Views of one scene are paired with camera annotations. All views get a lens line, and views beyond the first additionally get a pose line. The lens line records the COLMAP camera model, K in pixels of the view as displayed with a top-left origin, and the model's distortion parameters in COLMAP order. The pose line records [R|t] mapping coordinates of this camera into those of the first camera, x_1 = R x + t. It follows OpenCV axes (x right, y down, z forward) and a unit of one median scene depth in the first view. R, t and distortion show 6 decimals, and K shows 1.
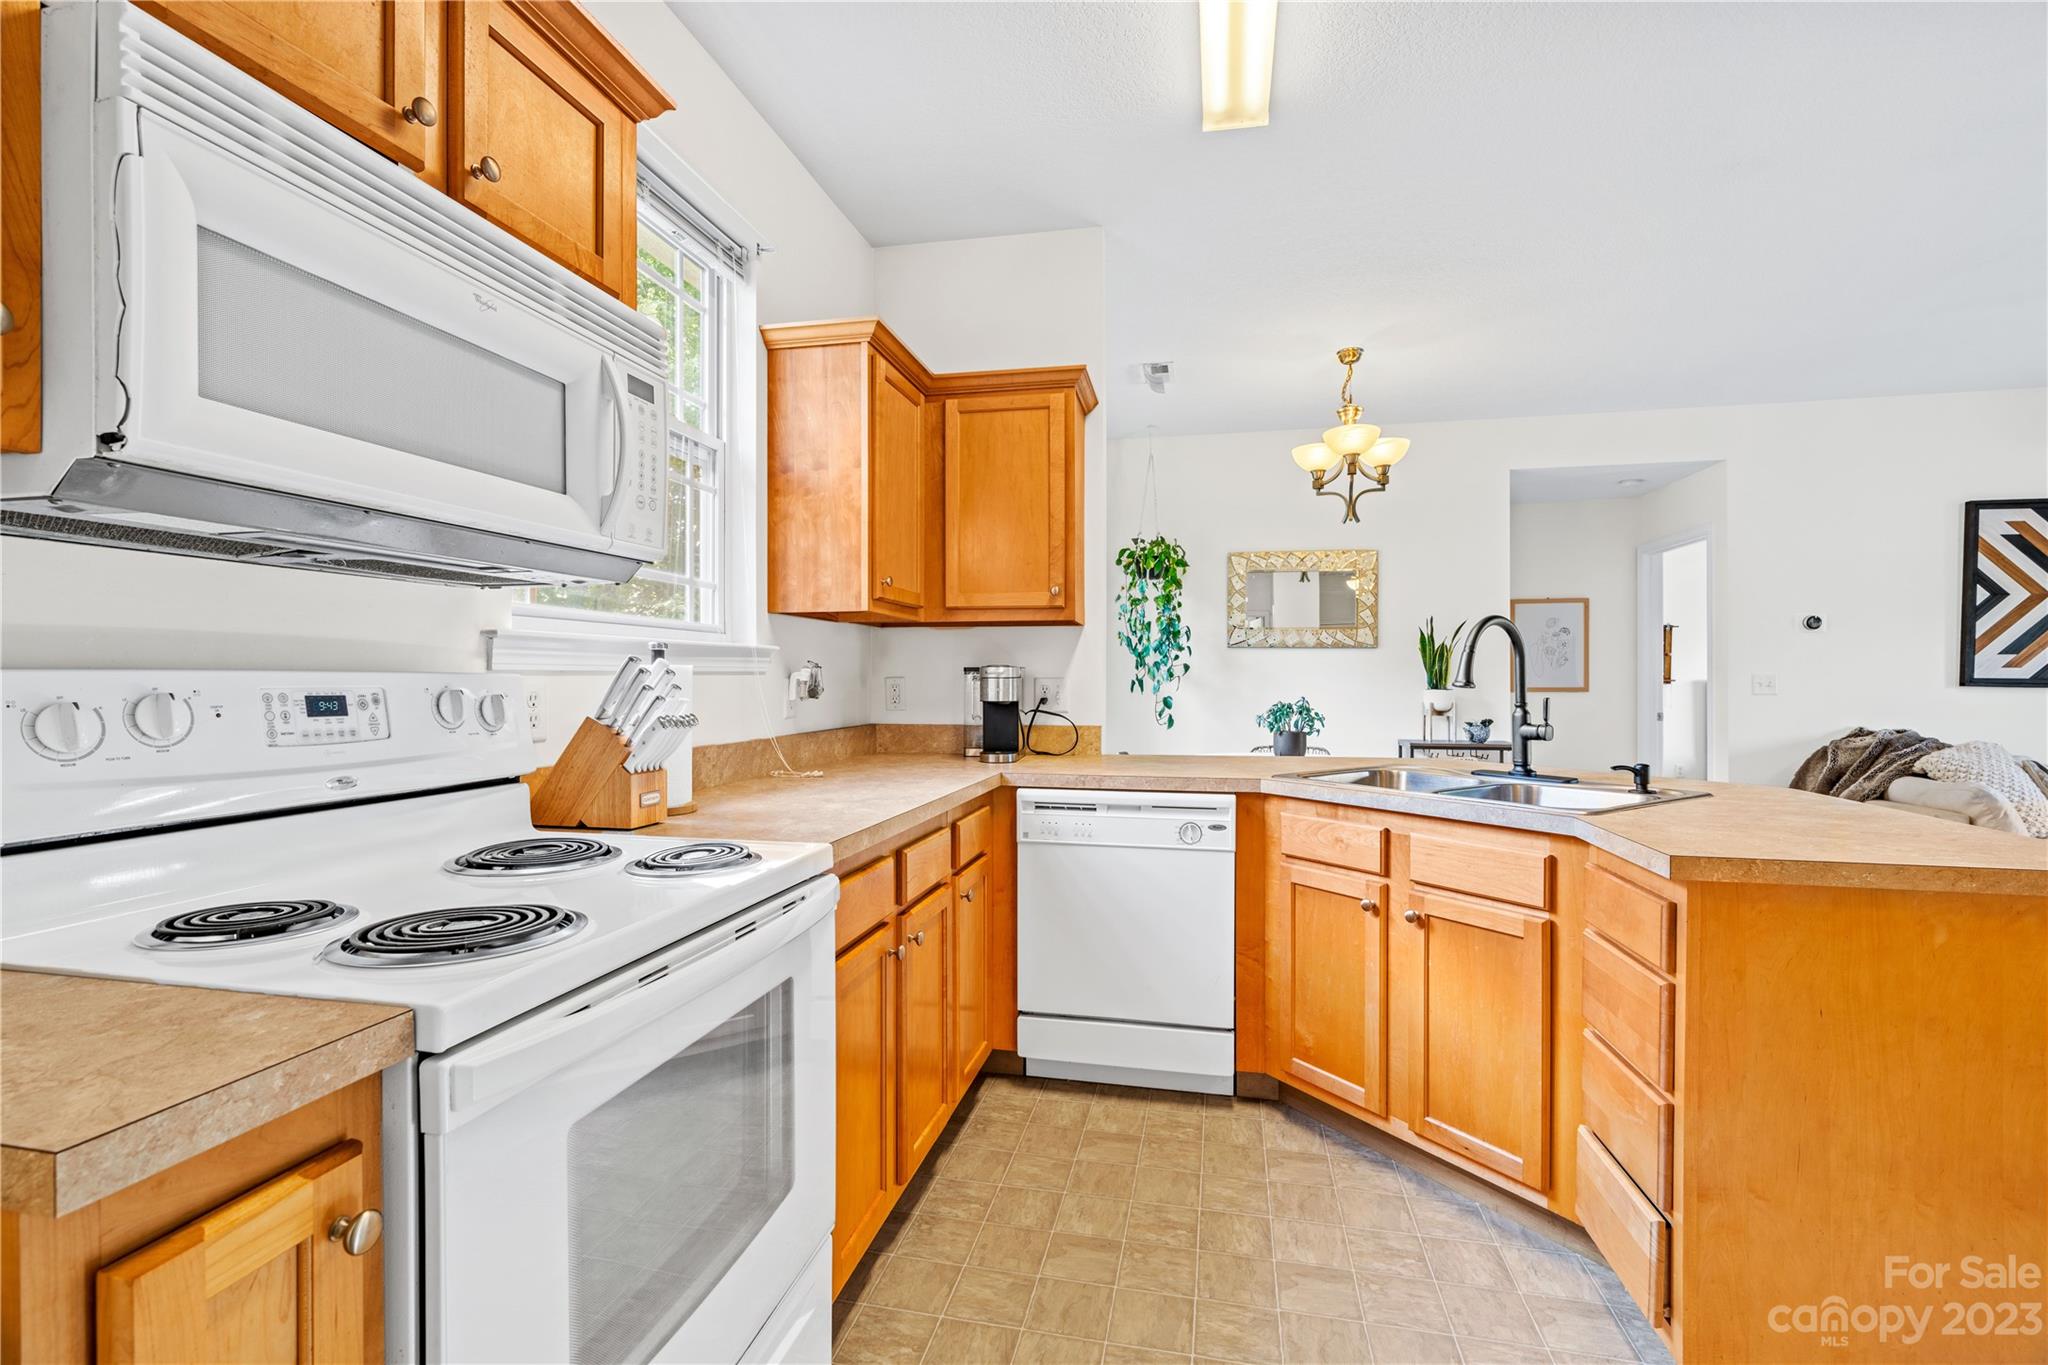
lens RADIAL K [[924.5, 0, 1022.6], [0, 924.5, 676.5], [0, 0, 1]] dist [-0.001607, 0.001611]
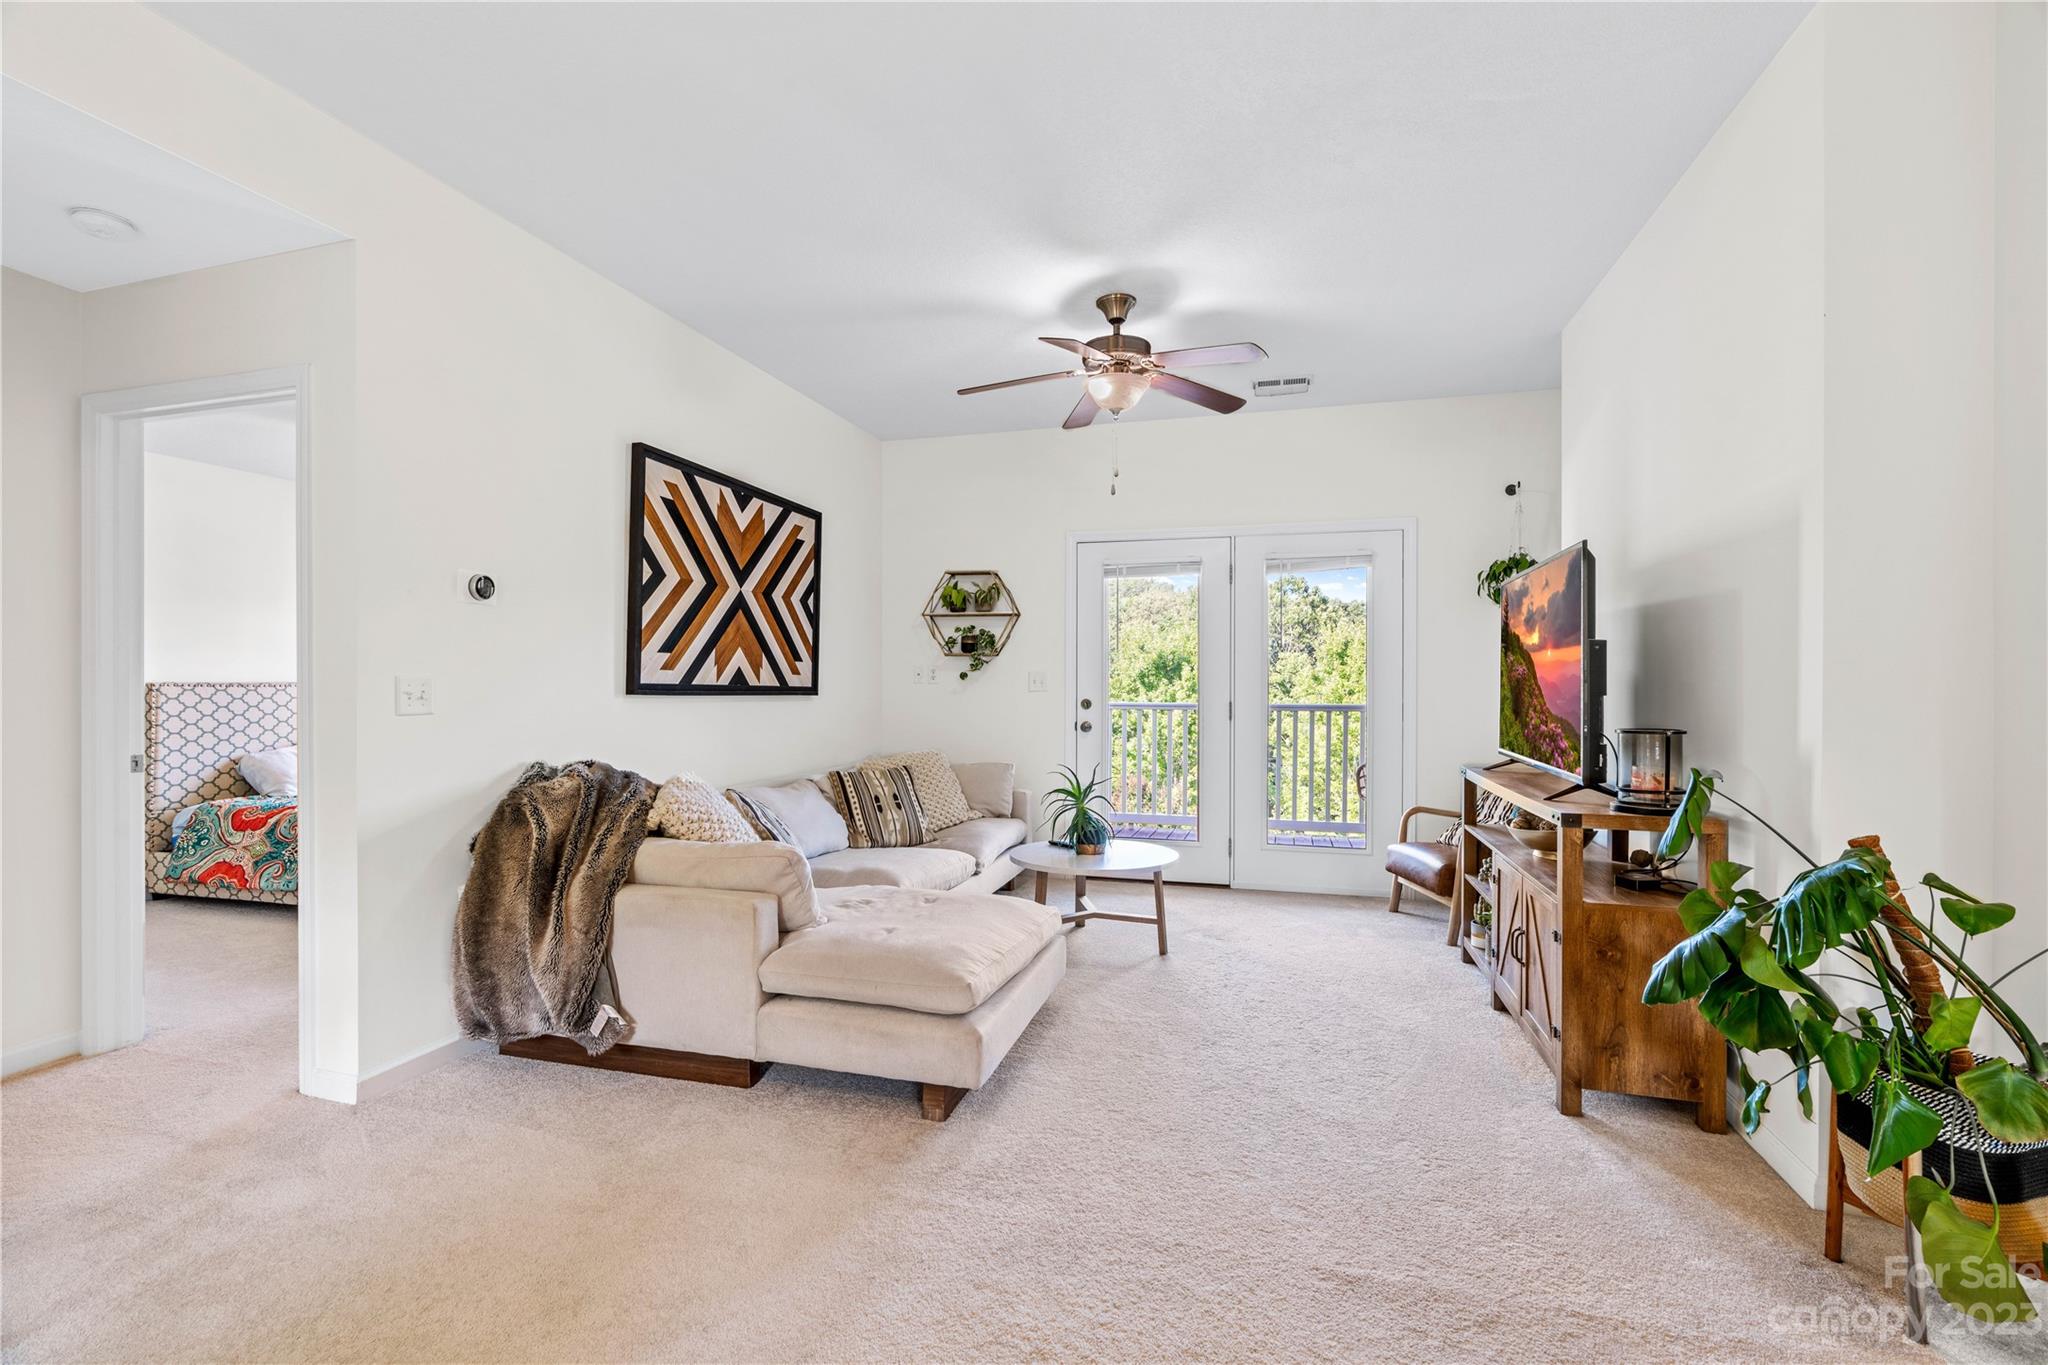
lens RADIAL K [[924.5, 0, 1022.6], [0, 924.5, 676.5], [0, 0, 1]] dist [-0.001607, 0.001611]
pose [[0.074574, 0.006707, 0.997193, 0.352110], [-0.002008, 0.999976, -0.006576, 0.000510], [-0.997213, -0.001512, 0.074586, 0.714438]]
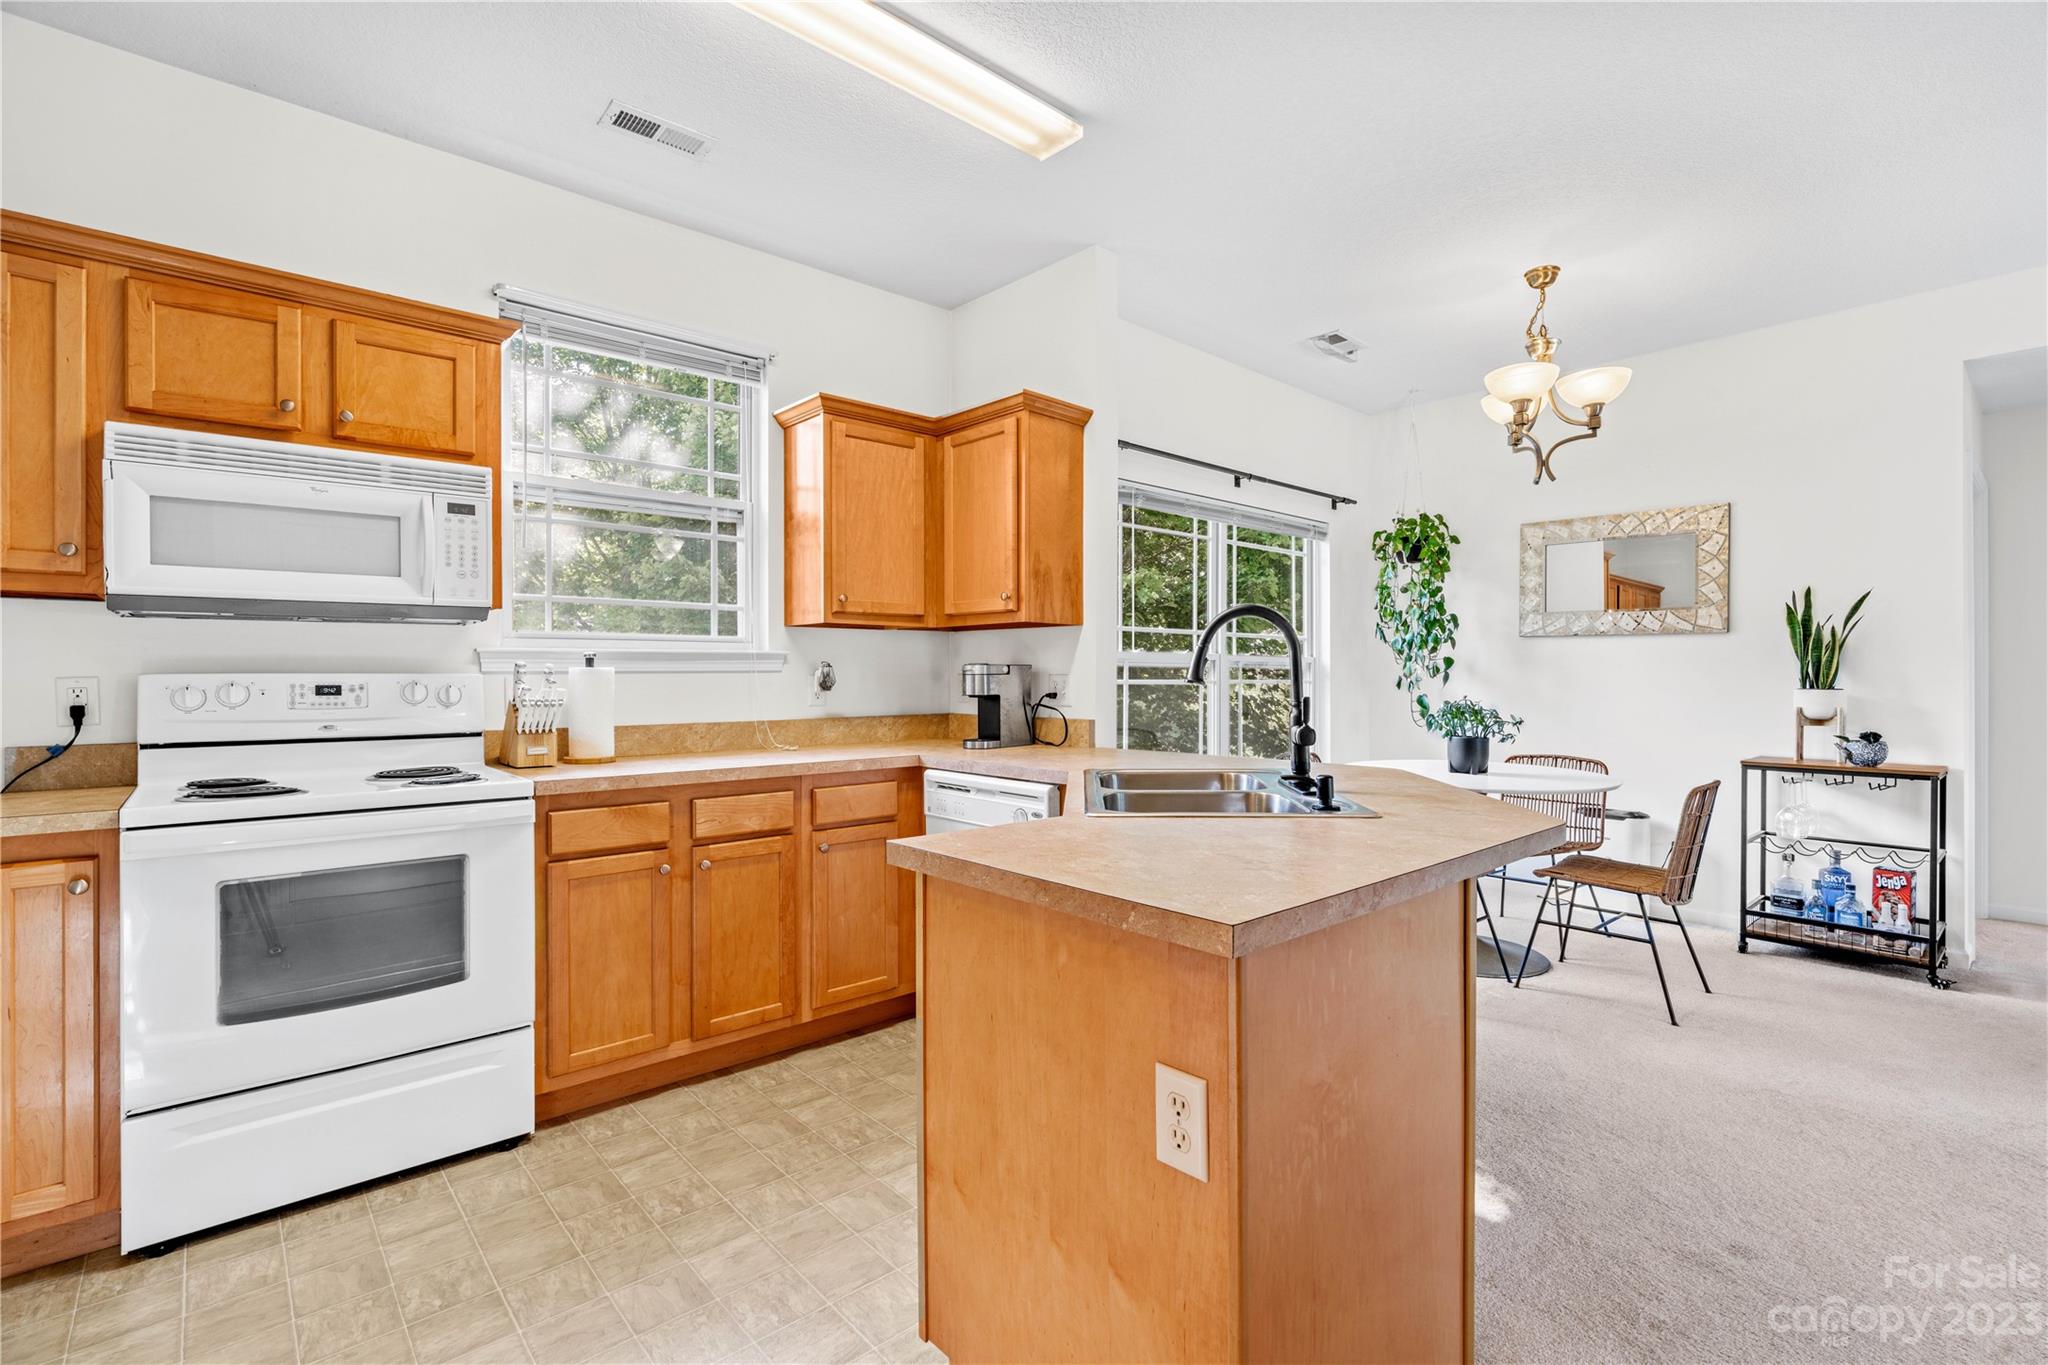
lens RADIAL K [[924.5, 0, 1022.6], [0, 924.5, 676.5], [0, 0, 1]] dist [-0.001607, 0.001611]
pose [[0.808193, -0.002155, -0.588914, 0.459131], [0.003793, 0.999992, 0.001545, 0.001252], [0.588906, -0.003483, 0.808194, 0.073447]]
